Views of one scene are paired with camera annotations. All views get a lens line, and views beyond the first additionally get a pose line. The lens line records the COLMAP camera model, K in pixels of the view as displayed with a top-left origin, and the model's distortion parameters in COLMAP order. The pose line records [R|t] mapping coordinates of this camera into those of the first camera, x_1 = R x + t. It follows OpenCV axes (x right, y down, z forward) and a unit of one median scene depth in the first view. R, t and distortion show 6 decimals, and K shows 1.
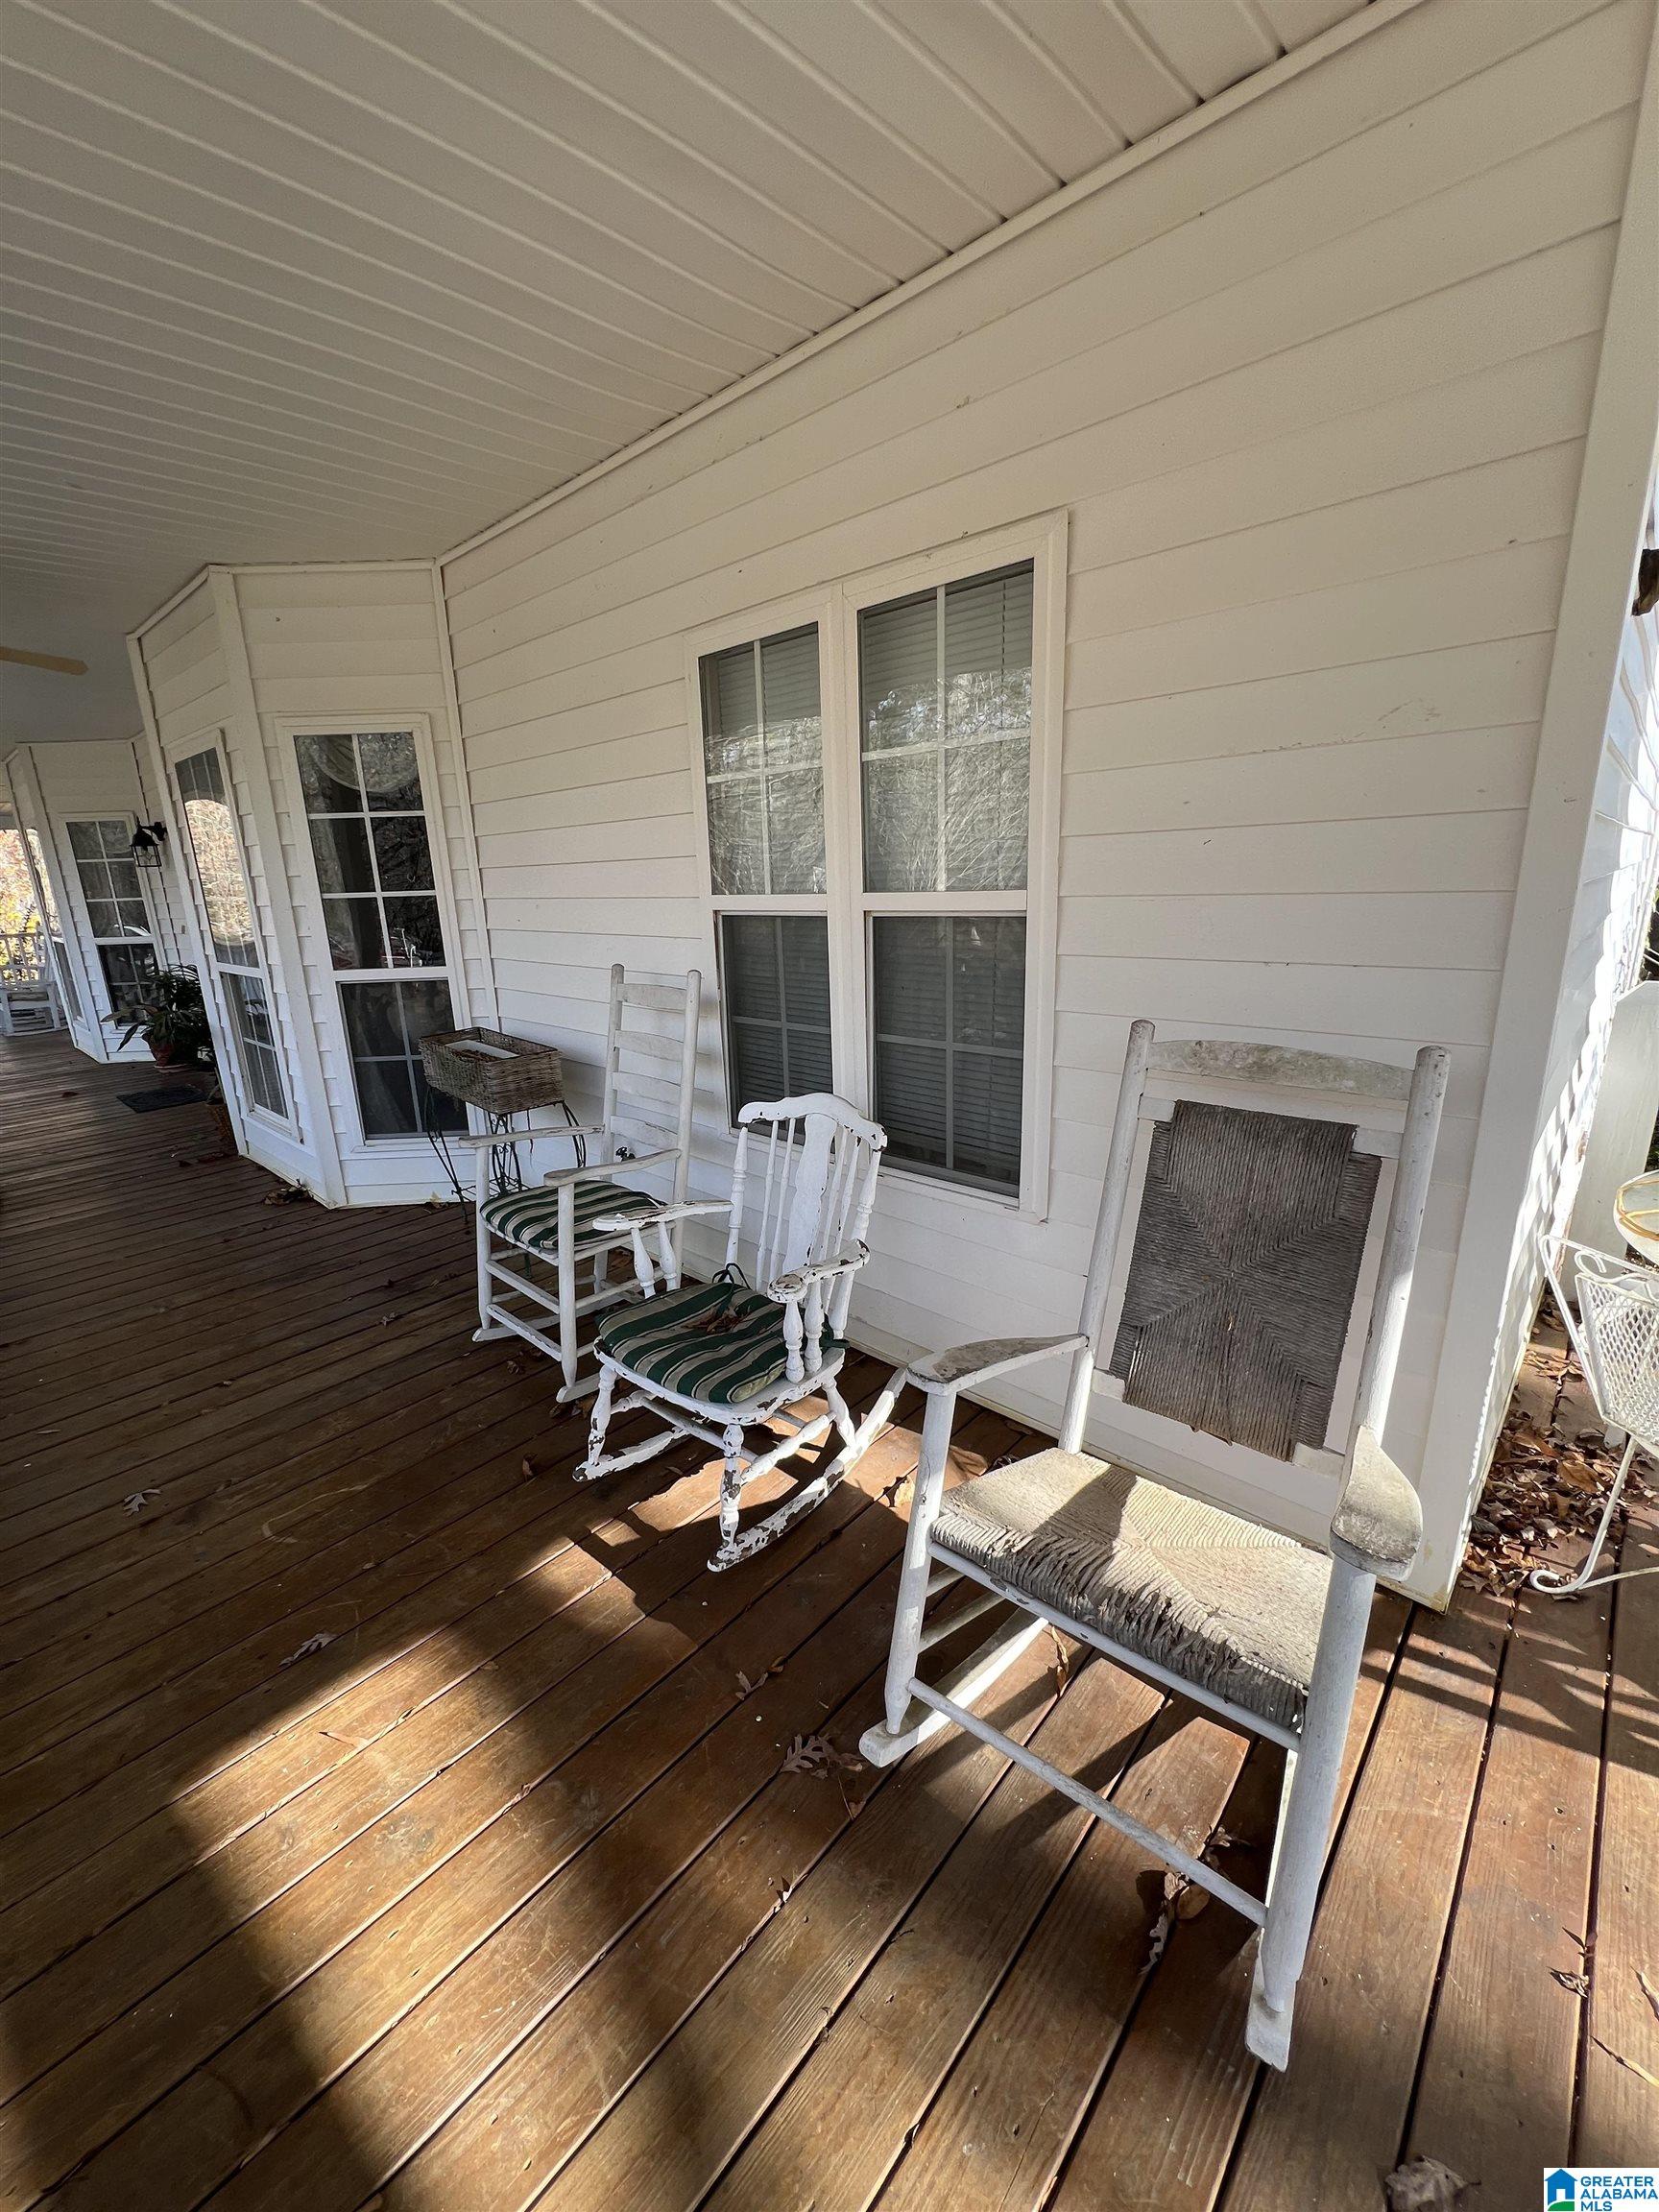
lens RADIAL K [[887.1, 0, 824.0], [0, 887.1, 1107.6], [0, 0, 1]] dist [0.002232, 0.000234]
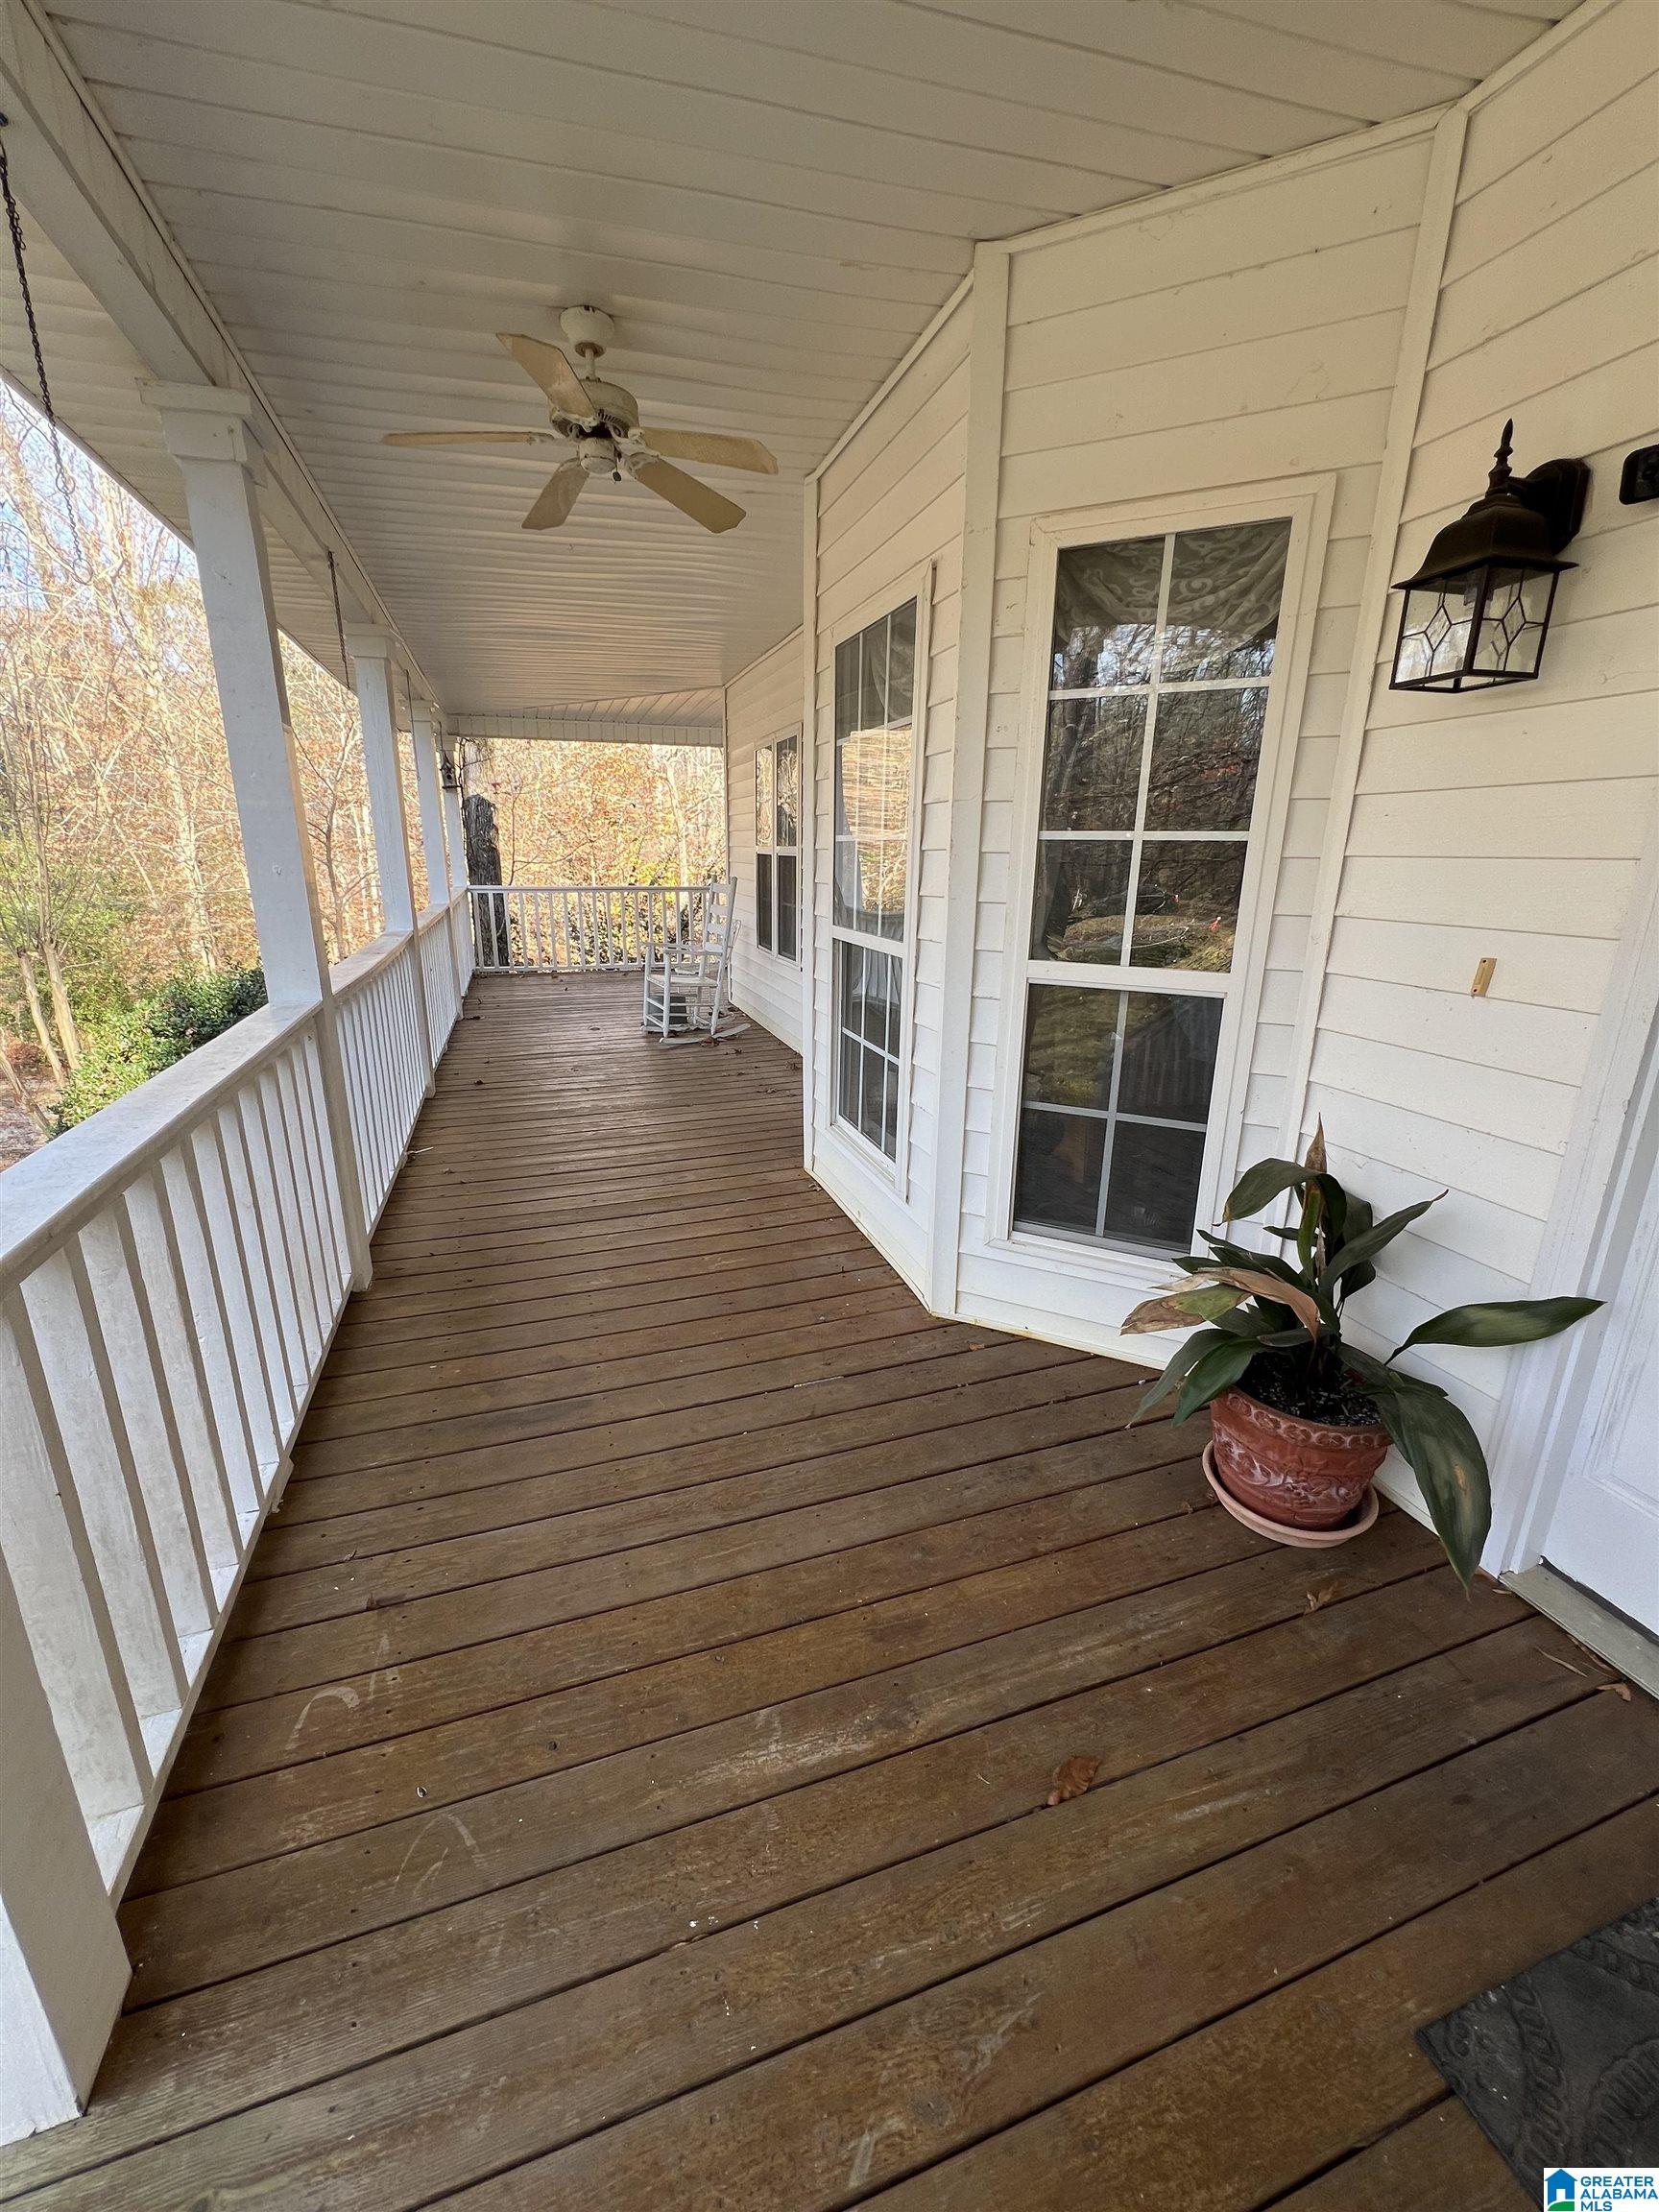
lens RADIAL K [[887.1, 0, 823.4], [0, 887.1, 1103.9], [0, 0, 1]] dist [0.002232, 0.000234]
pose [[0.868142, 0.179756, -0.462620, -0.353578], [-0.168825, 0.983479, 0.065328, -0.070707], [0.466720, 0.021388, 0.884147, 0.381788]]
